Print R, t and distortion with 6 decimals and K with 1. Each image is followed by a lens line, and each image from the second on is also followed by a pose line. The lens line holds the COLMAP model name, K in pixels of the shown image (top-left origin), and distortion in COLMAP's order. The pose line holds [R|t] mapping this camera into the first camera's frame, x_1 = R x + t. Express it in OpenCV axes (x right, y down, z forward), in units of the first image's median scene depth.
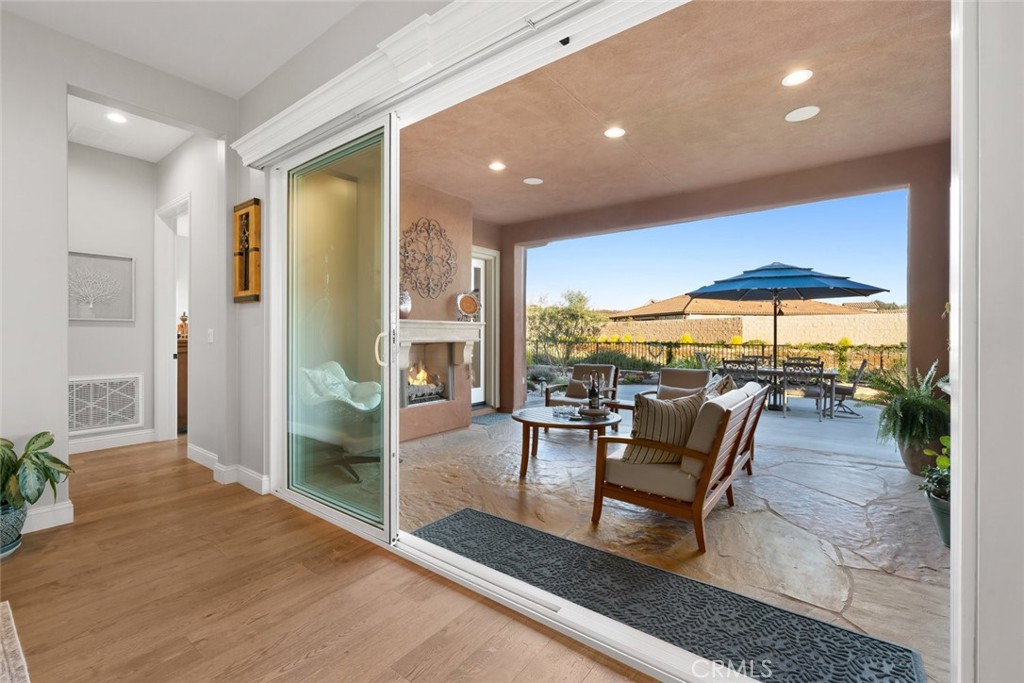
lens RADIAL K [[437.1, 0, 507.8], [0, 437.1, 338.0], [0, 0, 1]] dist [-0.002013, 0.000020]
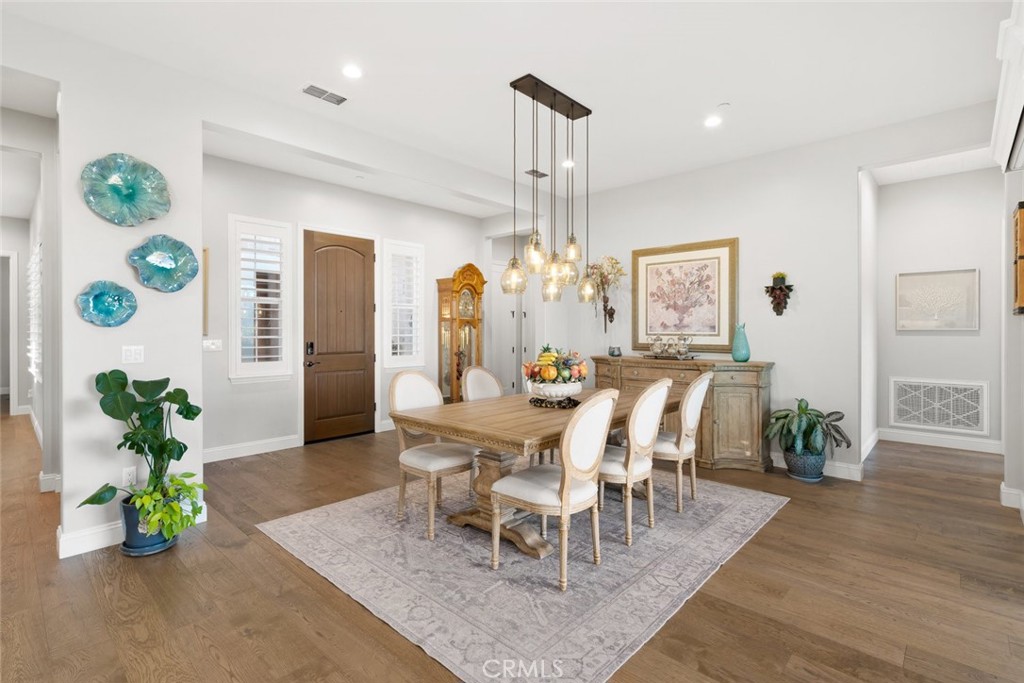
lens RADIAL K [[480.2, 0, 508.2], [0, 480.2, 333.5], [0, 0, 1]] dist [0.000106, -0.000054]
pose [[-0.099806, -0.000921, -0.995007, 0.389567], [-0.006394, 0.999980, -0.000284, -0.024567], [0.994986, 0.006333, -0.099810, 0.023560]]
